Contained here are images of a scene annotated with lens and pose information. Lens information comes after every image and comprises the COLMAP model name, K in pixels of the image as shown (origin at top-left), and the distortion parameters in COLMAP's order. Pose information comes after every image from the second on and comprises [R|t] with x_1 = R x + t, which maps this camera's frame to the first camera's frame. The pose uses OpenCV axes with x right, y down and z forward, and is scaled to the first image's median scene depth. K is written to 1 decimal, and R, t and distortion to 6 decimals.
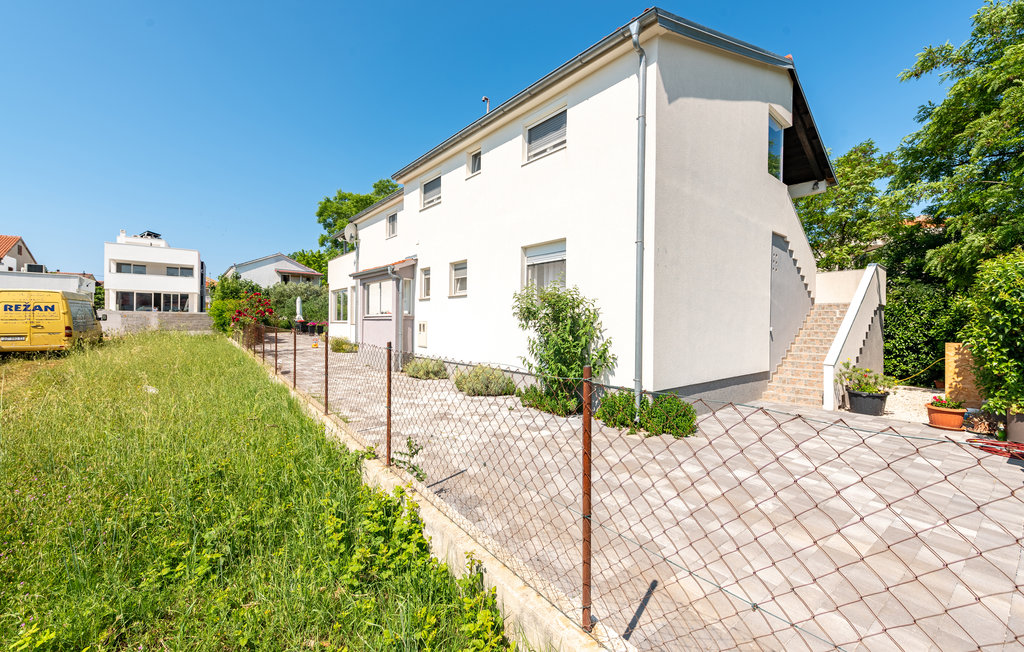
lens RADIAL K [[405.3, 0, 511.6], [0, 405.3, 323.7], [0, 0, 1]] dist [0.019149, -0.004311]
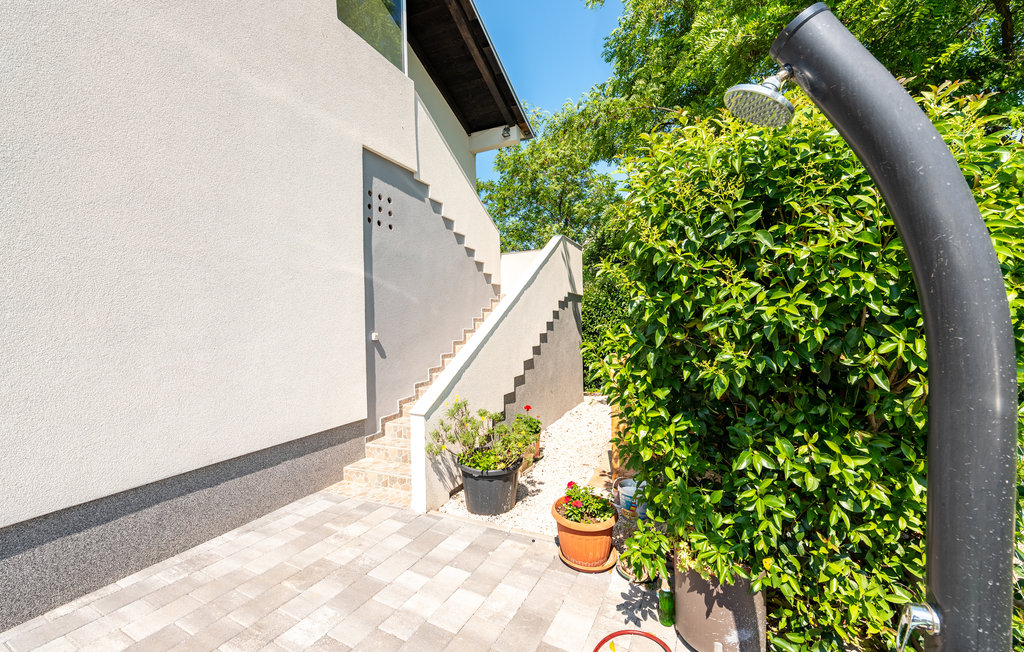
lens RADIAL K [[405.3, 0, 511.6], [0, 405.3, 323.7], [0, 0, 1]] dist [0.019149, -0.004311]
pose [[0.905824, -0.033214, 0.422349, 0.597369], [0.033224, 0.999421, 0.007341, -0.002055], [-0.422349, 0.007382, 0.906403, 0.472105]]
